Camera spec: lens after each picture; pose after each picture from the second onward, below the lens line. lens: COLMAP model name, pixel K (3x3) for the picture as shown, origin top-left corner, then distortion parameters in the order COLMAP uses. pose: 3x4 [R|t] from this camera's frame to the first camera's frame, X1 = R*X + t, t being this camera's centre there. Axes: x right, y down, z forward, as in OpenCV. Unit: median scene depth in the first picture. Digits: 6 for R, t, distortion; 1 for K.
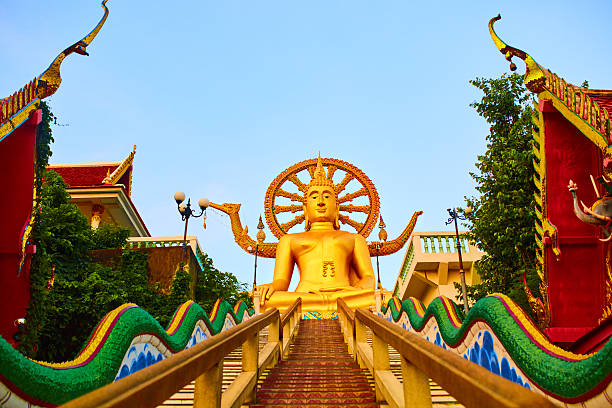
lens RADIAL K [[578.8, 0, 308.8], [0, 578.8, 205.7], [0, 0, 1]] dist [-0.041785, 0.000000]
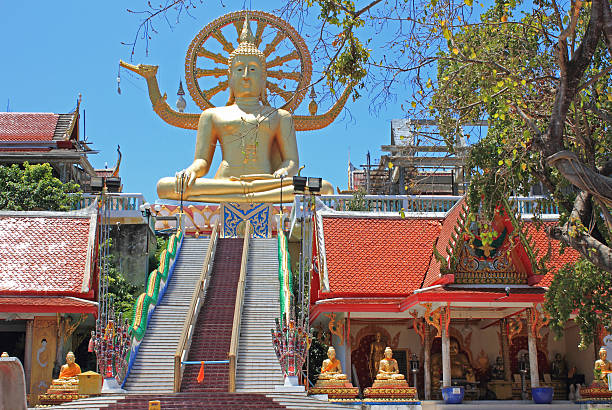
lens RADIAL K [[1029.5, 0, 306.5], [0, 1029.5, 205.1], [0, 0, 1]] dist [0.072523, 0.000000]
pose [[0.998092, 0.023934, 0.056922, 0.028933], [-0.040684, 0.948348, 0.314613, -0.339704], [-0.046452, -0.316329, 0.947512, -0.656183]]
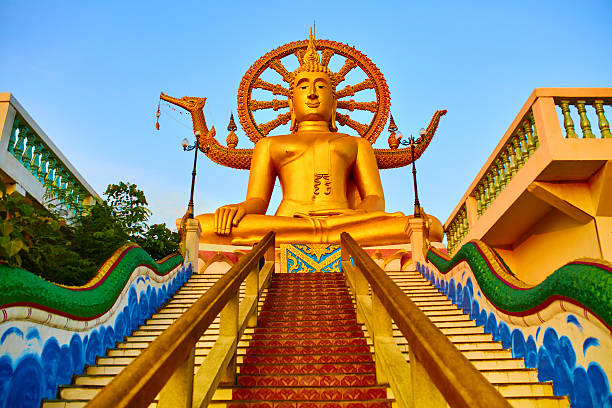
lens RADIAL K [[565.5, 0, 306.6], [0, 565.5, 200.2], [0, 0, 1]] dist [-0.058650, 0.000000]
pose [[0.999855, 0.010425, 0.013480, 0.005334], [-0.012099, 0.991339, 0.130770, 0.034759], [-0.012000, -0.130914, 0.991321, 0.277354]]
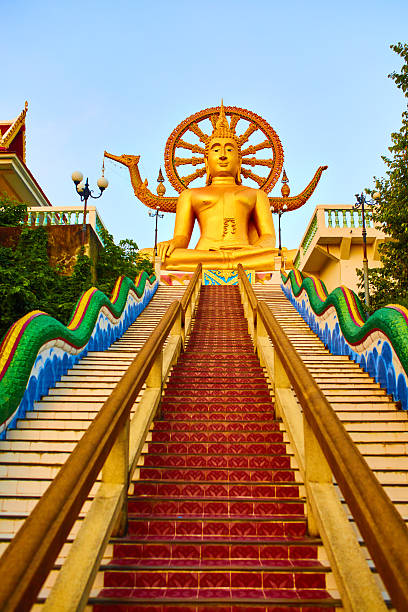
lens RADIAL K [[578.8, 0, 208.6], [0, 578.8, 302.4], [0, 0, 1]] dist [-0.041785, 0.000000]
pose [[0.999902, 0.013825, 0.002178, -0.001637], [-0.013910, 0.964648, 0.263175, -0.023327], [0.001538, -0.263180, 0.964746, 0.007577]]
